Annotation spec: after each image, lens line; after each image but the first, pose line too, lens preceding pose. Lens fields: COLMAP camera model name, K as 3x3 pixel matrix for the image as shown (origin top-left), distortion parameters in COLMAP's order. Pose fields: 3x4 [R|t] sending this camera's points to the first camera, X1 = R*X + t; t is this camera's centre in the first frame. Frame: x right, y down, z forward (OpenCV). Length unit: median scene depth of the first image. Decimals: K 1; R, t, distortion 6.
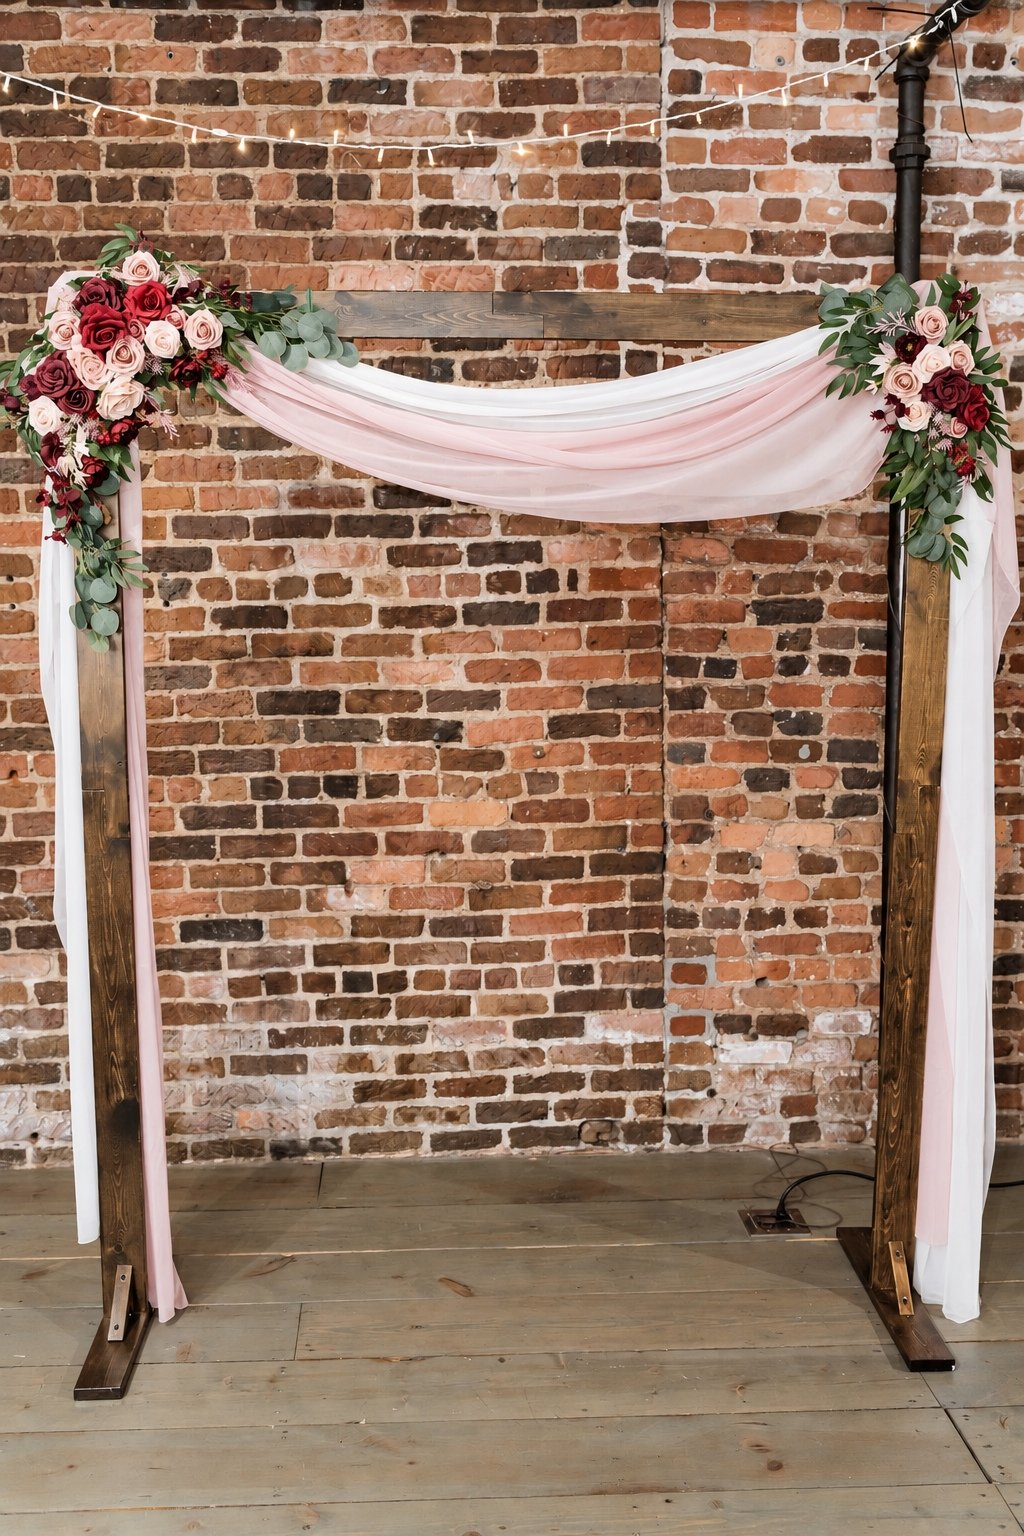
lens RADIAL K [[1400.4, 0, 512.0], [0, 1400.4, 768.0], [0, 0, 1]] dist [-0.008092, 0.013952]
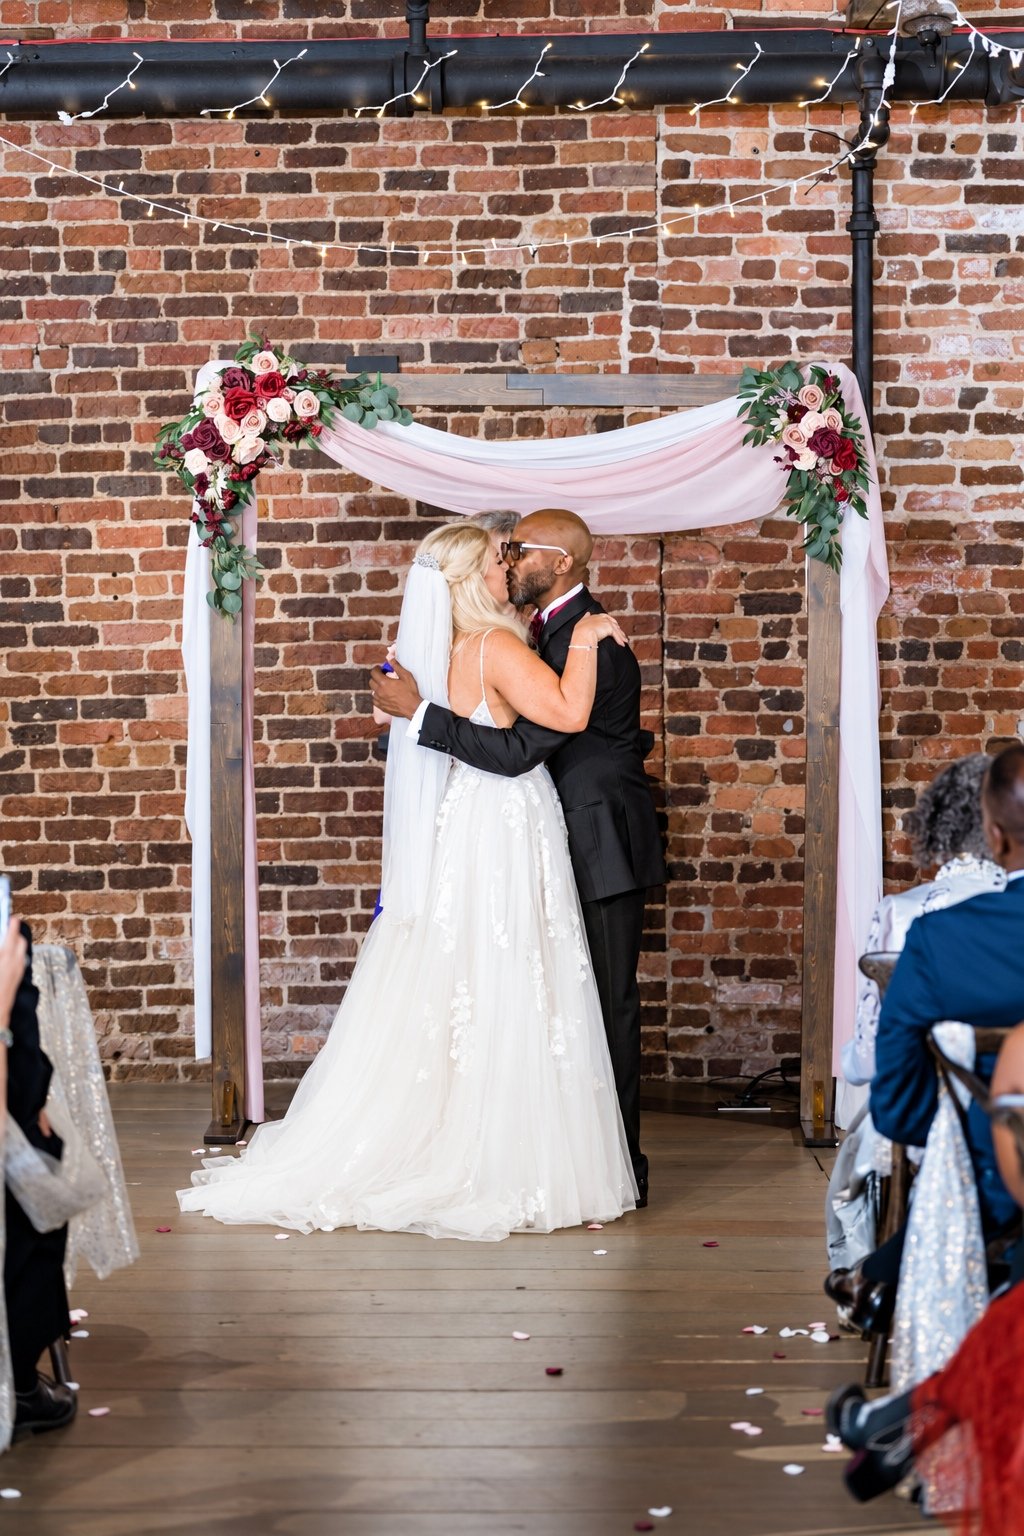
lens RADIAL K [[2246.4, 0, 512.0], [0, 2246.4, 768.0], [0, 0, 1]] dist [0.001359, -0.040359]
pose [[0.999057, 0.005275, -0.043108, 0.066498], [-0.007517, 0.998618, -0.052019, 0.129393], [0.042774, 0.052294, 0.997715, -0.907754]]
